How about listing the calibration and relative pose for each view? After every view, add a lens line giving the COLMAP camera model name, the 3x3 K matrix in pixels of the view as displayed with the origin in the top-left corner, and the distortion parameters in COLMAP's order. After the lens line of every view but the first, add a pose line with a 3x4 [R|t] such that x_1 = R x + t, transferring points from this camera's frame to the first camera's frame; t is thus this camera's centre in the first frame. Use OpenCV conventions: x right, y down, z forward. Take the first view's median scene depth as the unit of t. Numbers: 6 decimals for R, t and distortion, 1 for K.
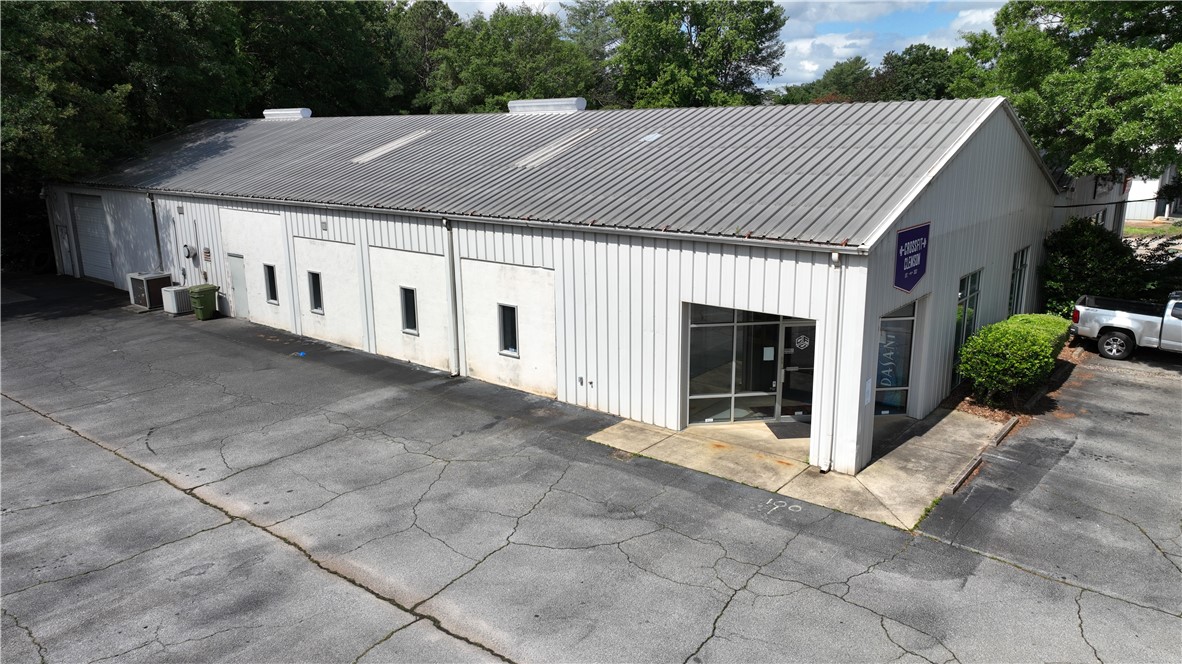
lens RADIAL K [[831.7, 0, 593.5], [0, 831.7, 328.3], [0, 0, 1]] dist [0.003139, 0.005176]
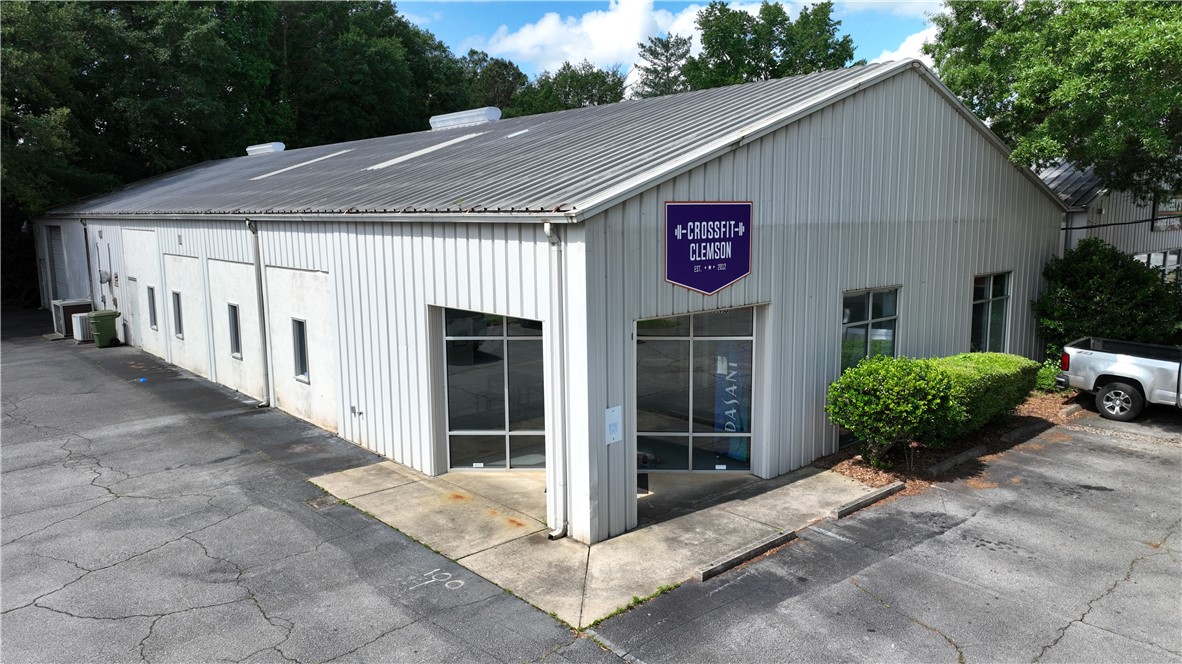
lens RADIAL K [[831.7, 0, 593.5], [0, 831.7, 328.3], [0, 0, 1]] dist [0.003139, 0.005176]
pose [[0.987401, 0.023142, -0.156538, 0.351509], [-0.037354, 0.995379, -0.088466, 0.048095], [0.153768, 0.093199, 0.983702, 0.248239]]
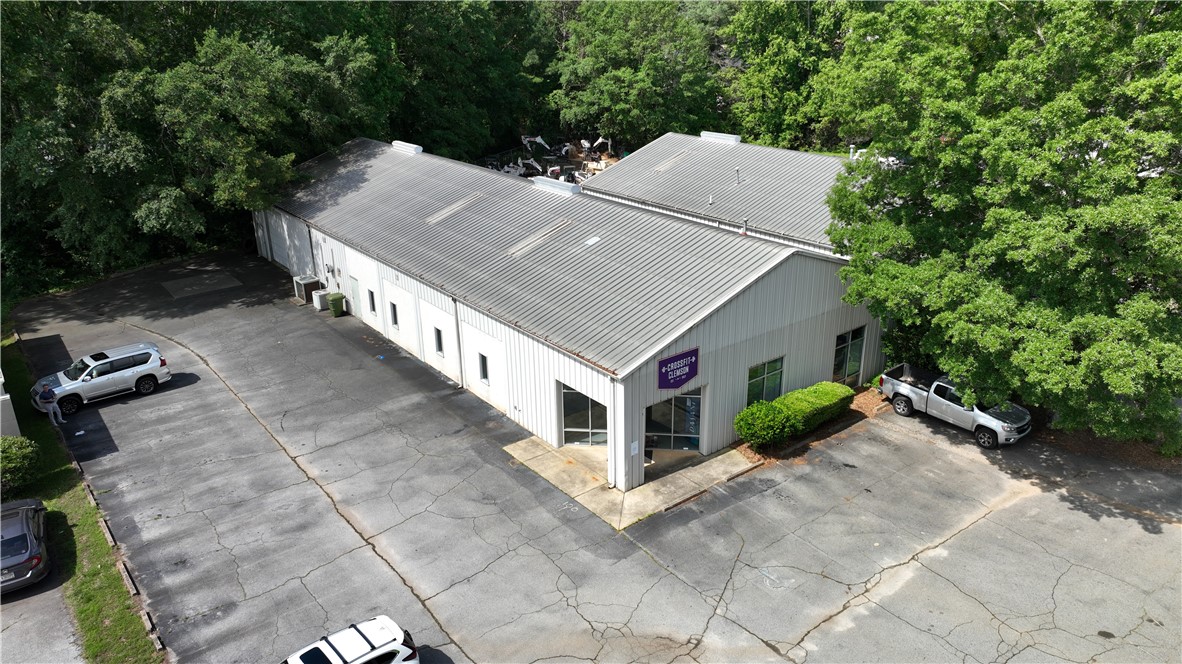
lens RADIAL K [[831.7, 0, 593.5], [0, 831.7, 328.3], [0, 0, 1]] dist [0.003139, 0.005176]
pose [[0.973773, 0.078973, -0.213378, 0.504053], [-0.049676, 0.988999, 0.139333, -0.351918], [0.222034, -0.125079, 0.966983, -0.593045]]
